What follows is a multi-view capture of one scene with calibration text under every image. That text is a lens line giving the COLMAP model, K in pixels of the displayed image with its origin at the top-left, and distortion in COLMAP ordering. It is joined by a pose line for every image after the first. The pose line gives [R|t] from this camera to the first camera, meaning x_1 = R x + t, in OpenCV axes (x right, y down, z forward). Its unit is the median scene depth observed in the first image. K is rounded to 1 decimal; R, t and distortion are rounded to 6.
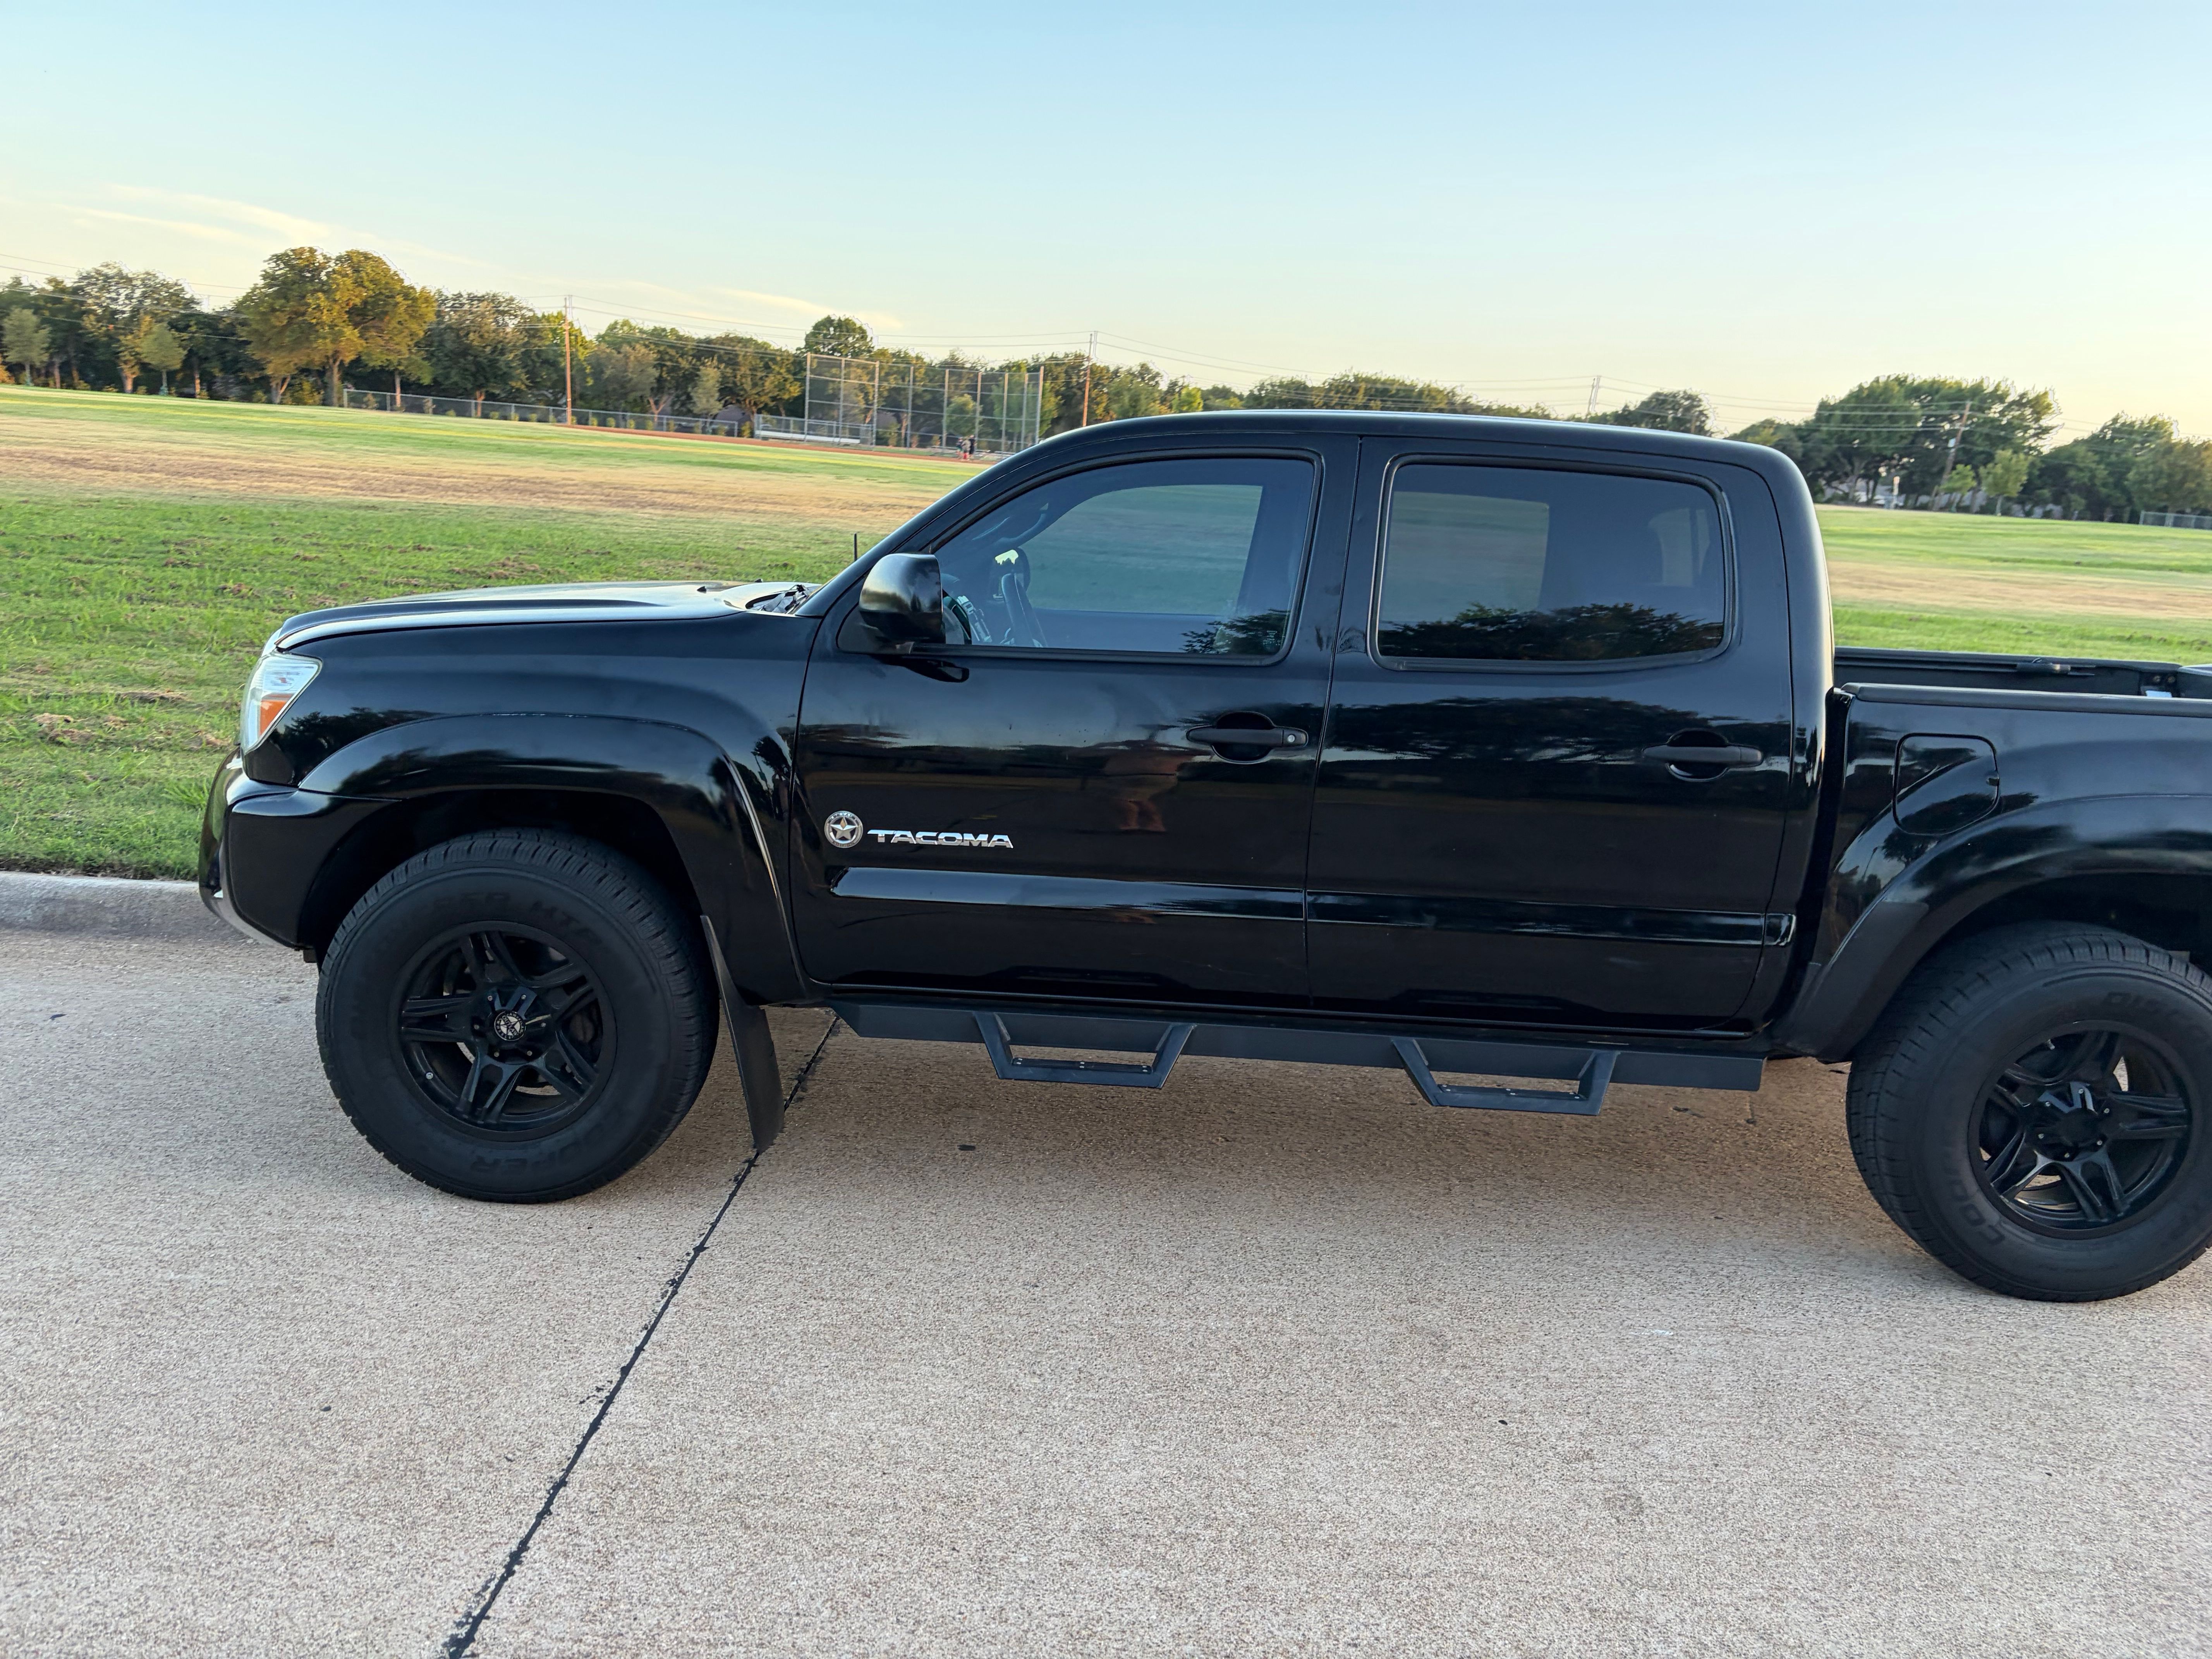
lens RADIAL K [[1702.8, 0, 1106.0], [0, 1702.8, 829.5], [0, 0, 1]] dist [0.059747, -0.065004]
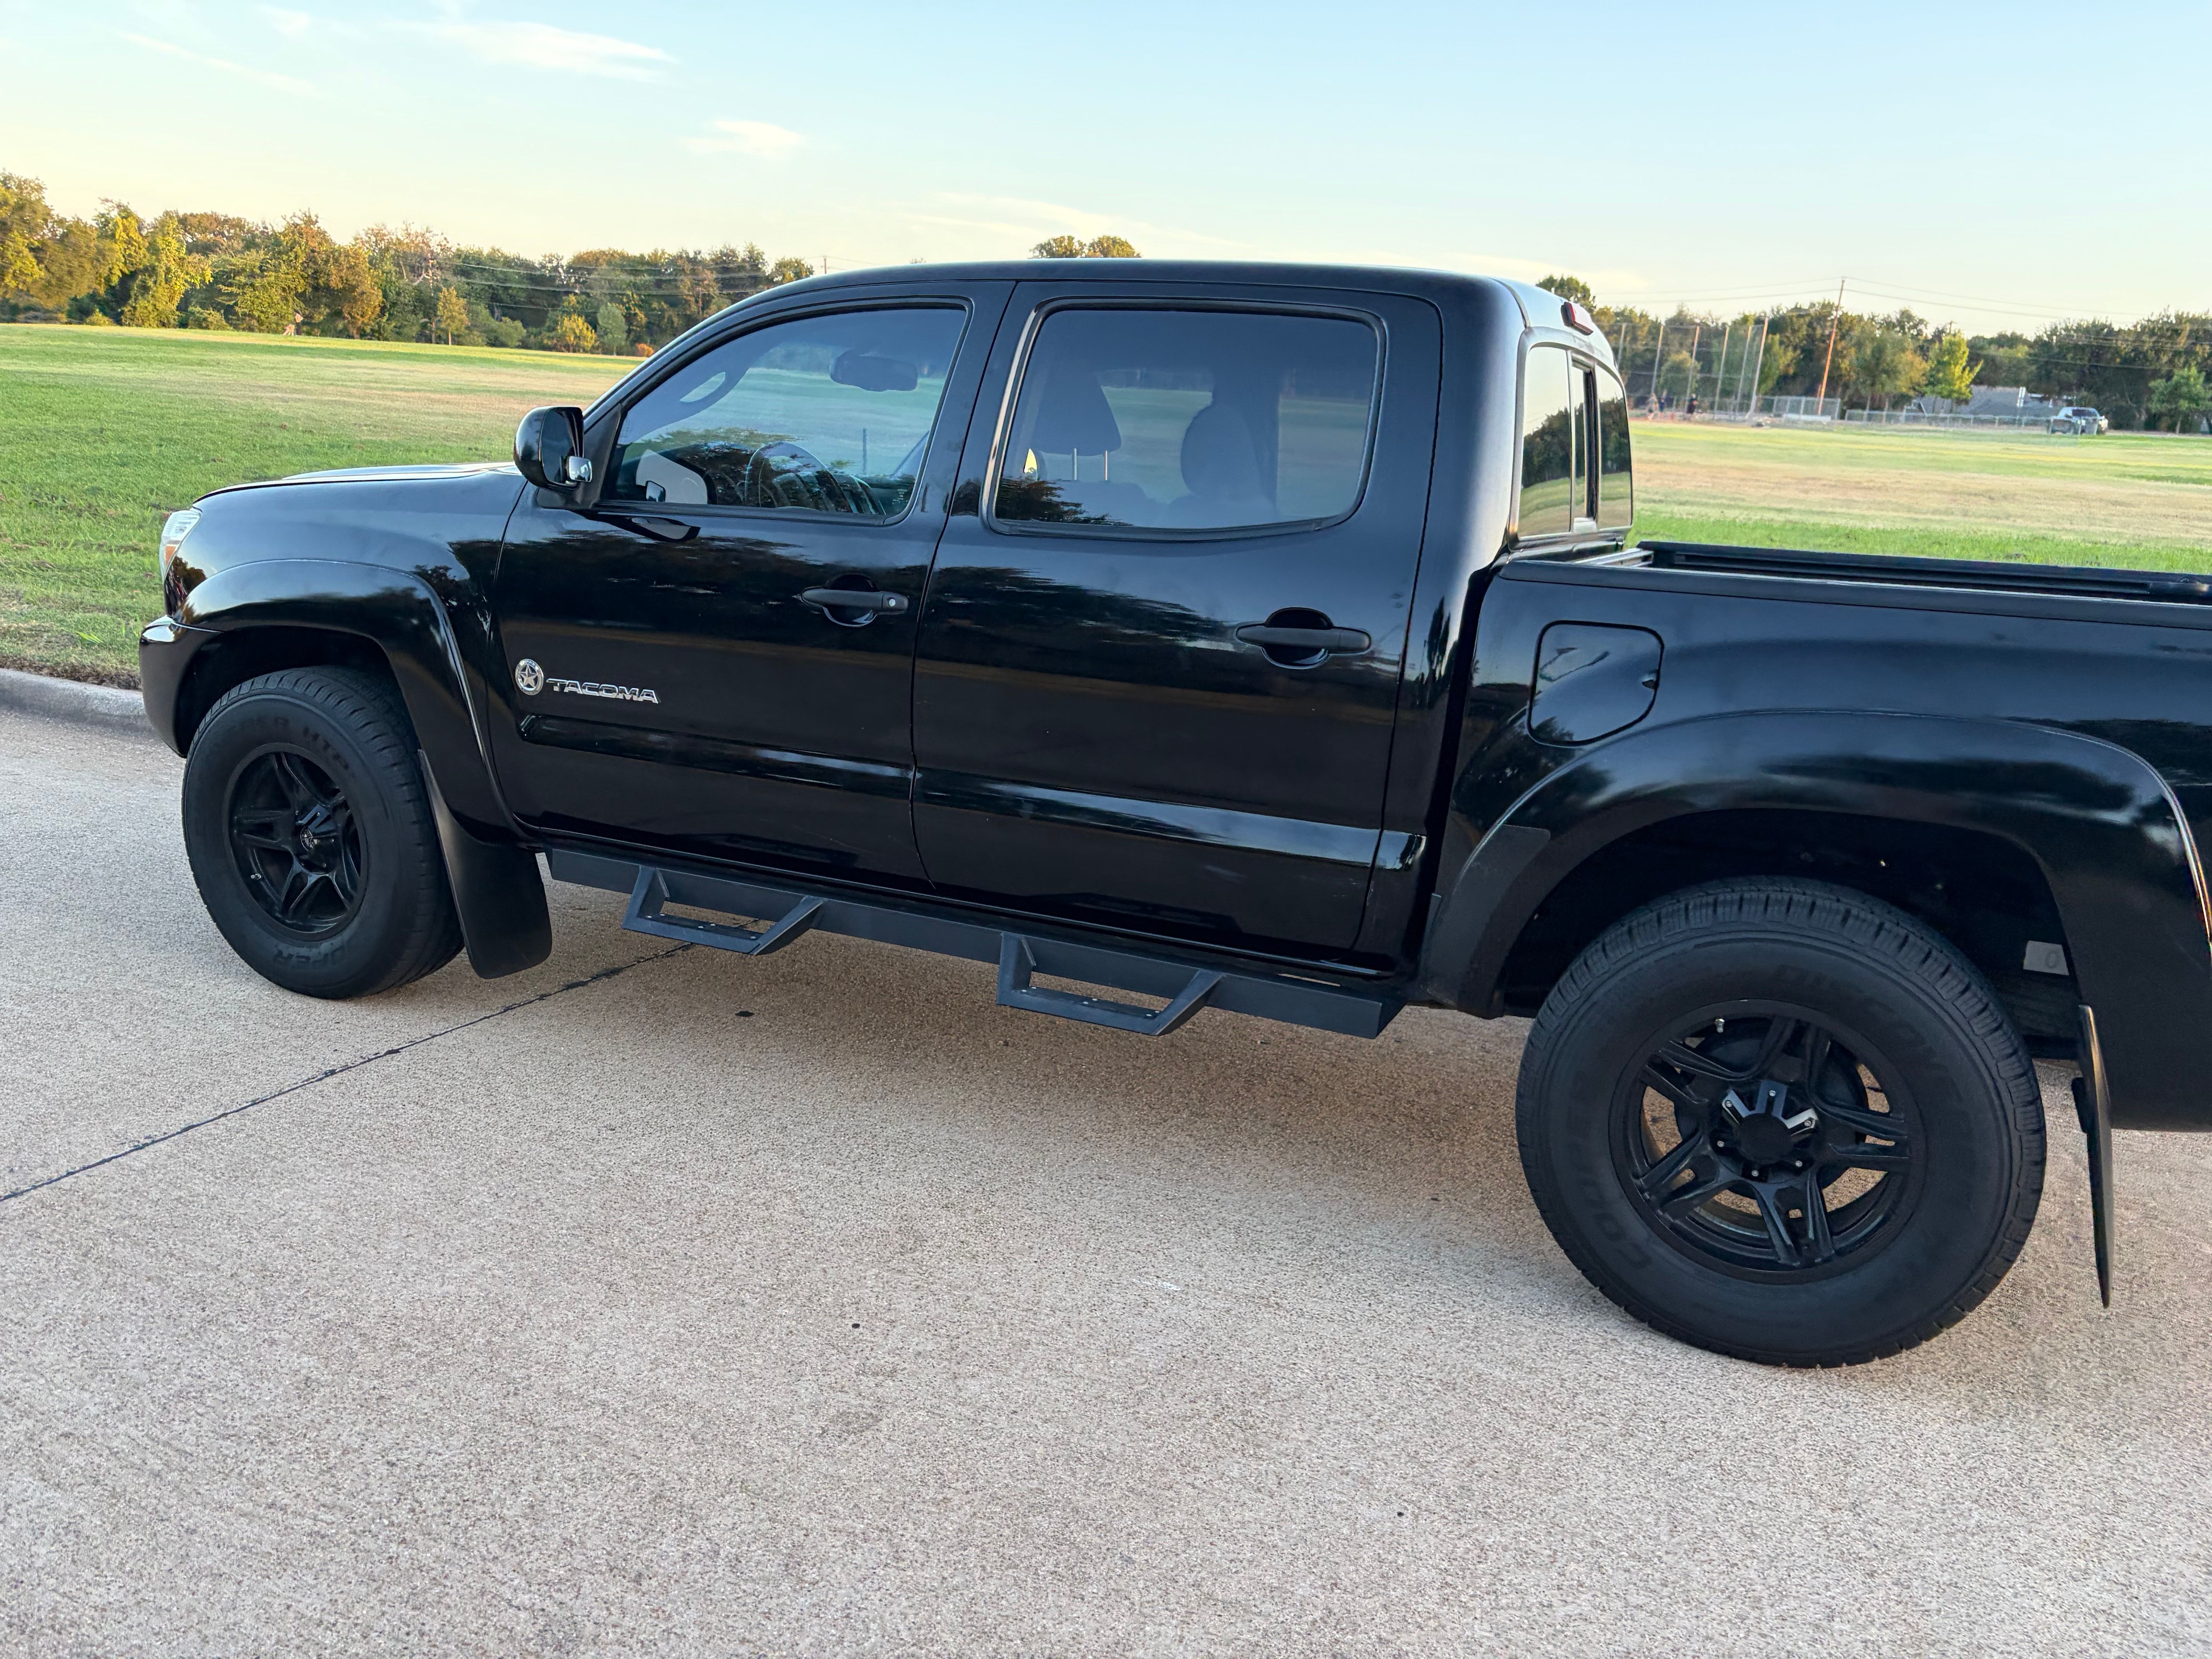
lens RADIAL K [[1702.8, 0, 1106.0], [0, 1702.8, 829.5], [0, 0, 1]] dist [0.059747, -0.065004]
pose [[0.912954, 0.083177, -0.399495, 0.586325], [-0.076793, 0.996534, 0.031990, 0.031698], [0.400772, 0.001473, 0.916177, 0.172016]]
